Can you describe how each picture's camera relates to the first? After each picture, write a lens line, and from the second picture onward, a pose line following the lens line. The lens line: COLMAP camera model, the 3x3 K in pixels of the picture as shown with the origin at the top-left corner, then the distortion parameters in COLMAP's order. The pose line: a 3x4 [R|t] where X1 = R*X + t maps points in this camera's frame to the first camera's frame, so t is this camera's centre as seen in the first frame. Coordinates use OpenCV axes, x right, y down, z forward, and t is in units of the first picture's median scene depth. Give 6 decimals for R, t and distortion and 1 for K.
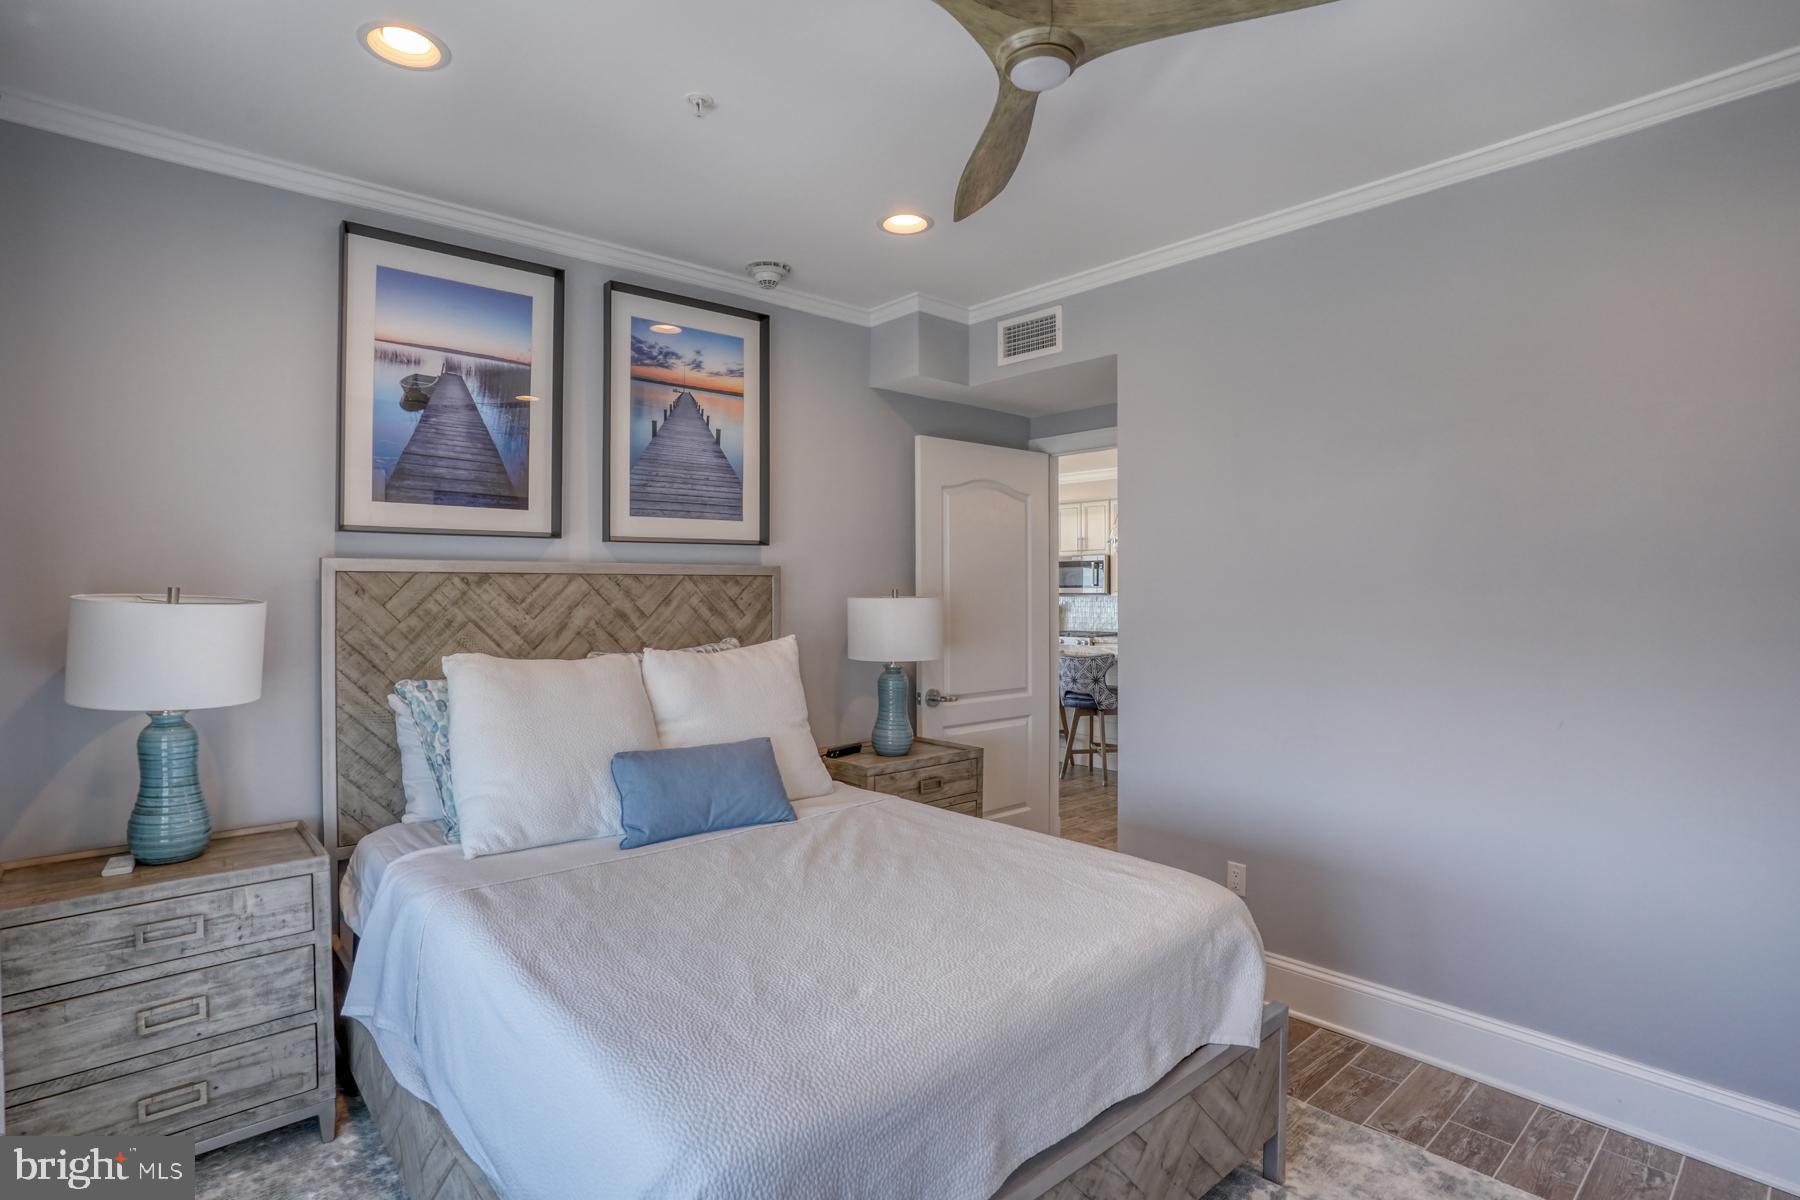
lens RADIAL K [[906.4, 0, 896.5], [0, 906.4, 591.0], [0, 0, 1]] dist [-0.072208, 0.027082]
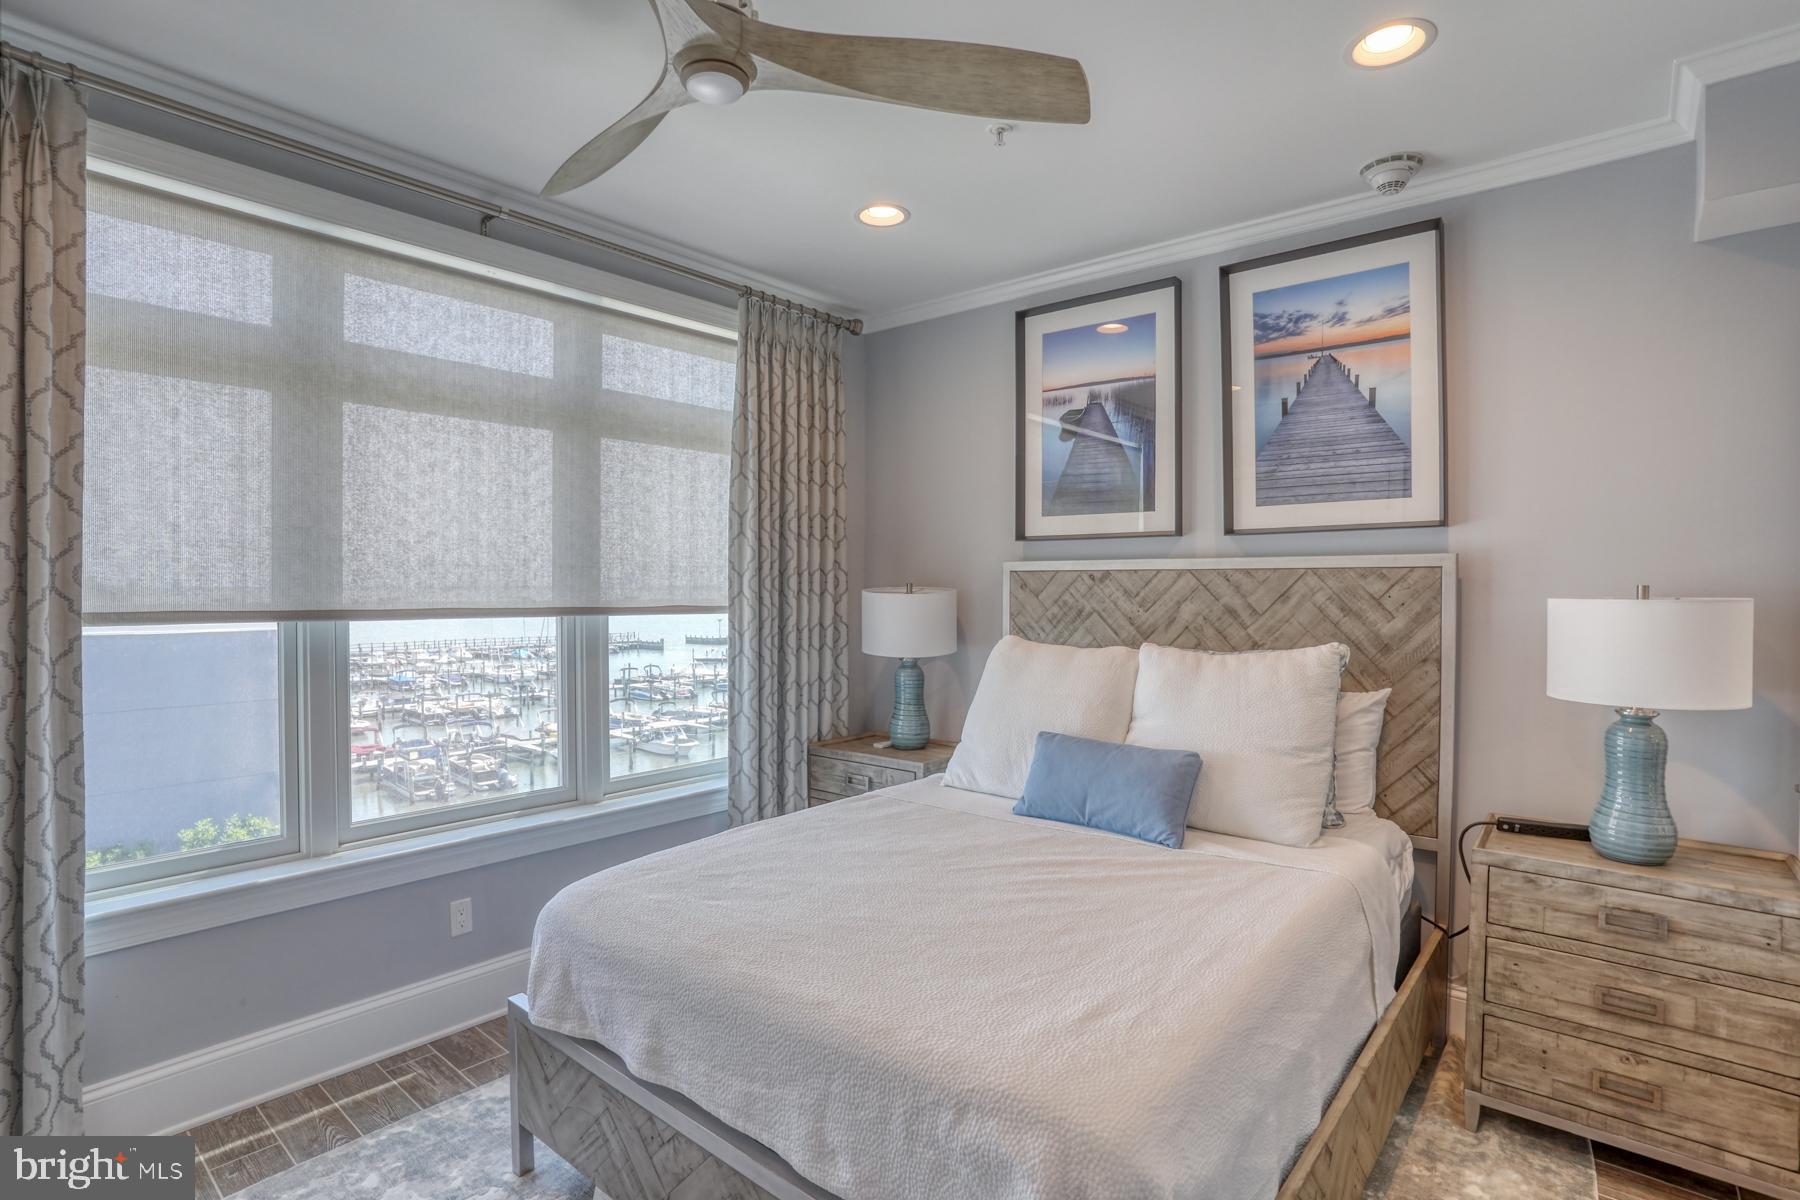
lens RADIAL K [[906.4, 0, 889.9], [0, 906.4, 596.4], [0, 0, 1]] dist [-0.072208, 0.027082]
pose [[0.131112, 0.012273, -0.991292, 0.590071], [-0.004550, 0.999920, 0.011778, 0.000989], [0.991357, 0.002967, 0.131158, 0.511312]]
